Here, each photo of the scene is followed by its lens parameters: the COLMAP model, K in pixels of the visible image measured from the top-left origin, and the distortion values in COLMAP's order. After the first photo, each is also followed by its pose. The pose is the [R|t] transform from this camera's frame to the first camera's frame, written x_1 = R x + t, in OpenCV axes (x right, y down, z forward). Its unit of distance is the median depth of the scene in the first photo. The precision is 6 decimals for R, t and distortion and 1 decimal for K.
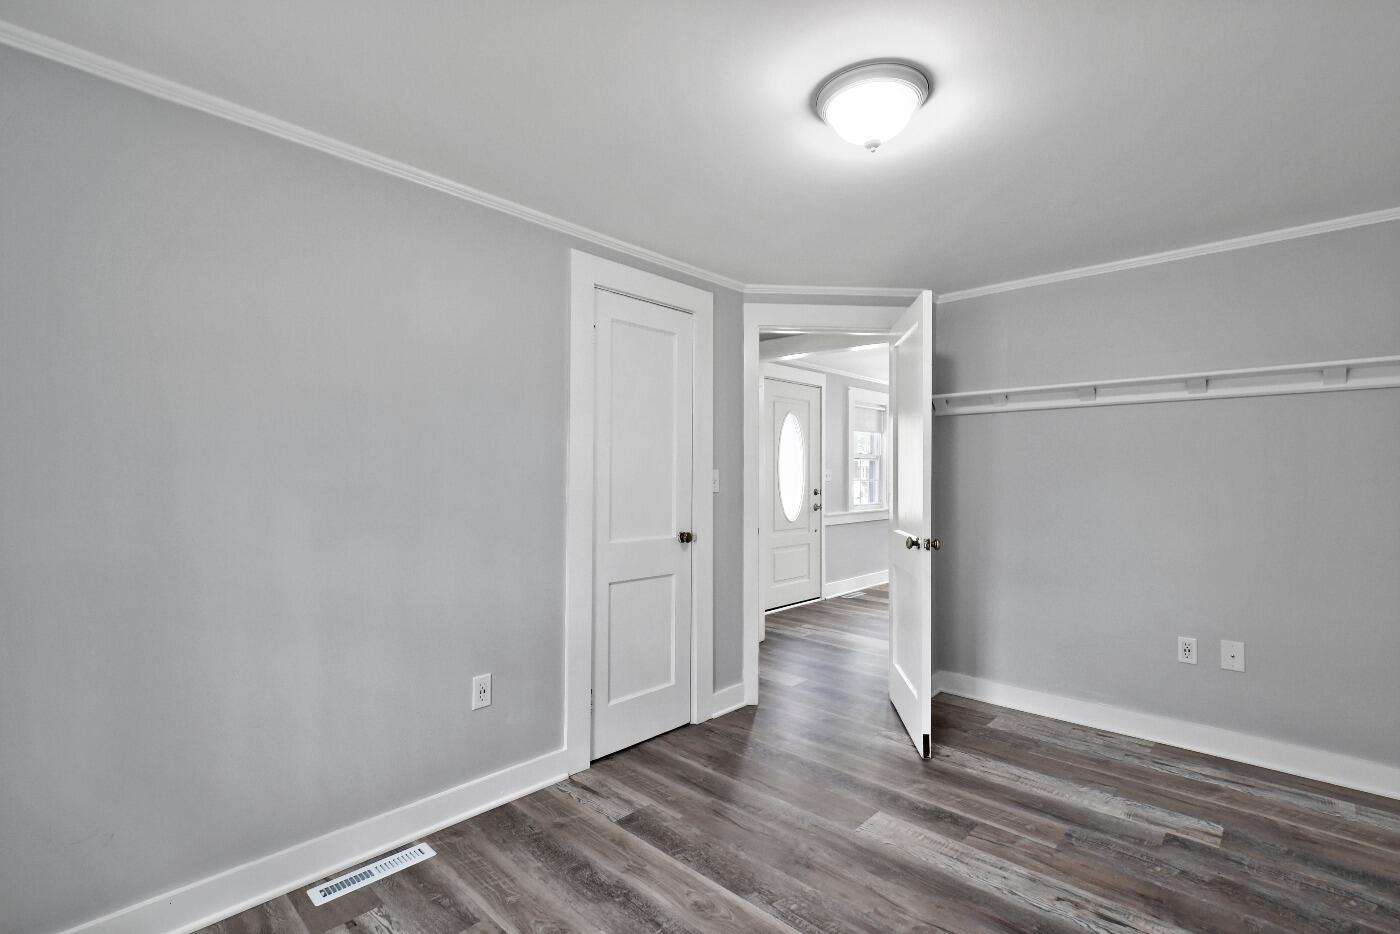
lens RADIAL K [[639.7, 0, 700.0], [0, 639.7, 467.0], [0, 0, 1]] dist [0.003086, 0.001372]
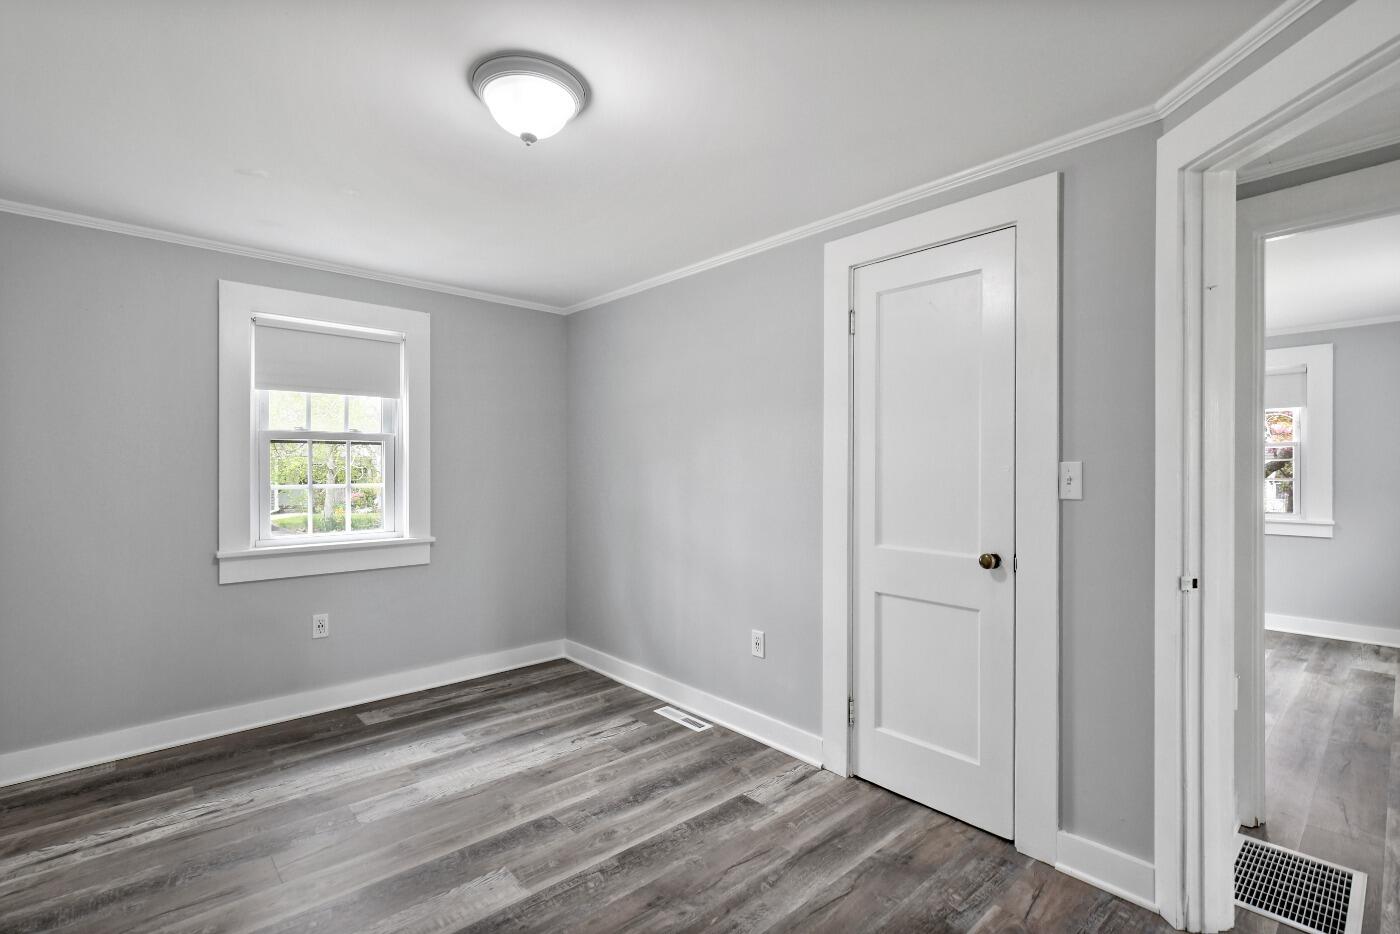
lens RADIAL K [[646.5, 0, 698.9], [0, 646.5, 471.1], [0, 0, 1]] dist [-0.001052, 0.000986]
pose [[-0.082472, 0.001029, -0.996593, 0.884999], [0.012757, 0.999919, -0.000023, 0.011301], [0.996512, -0.012716, -0.082479, 0.952537]]
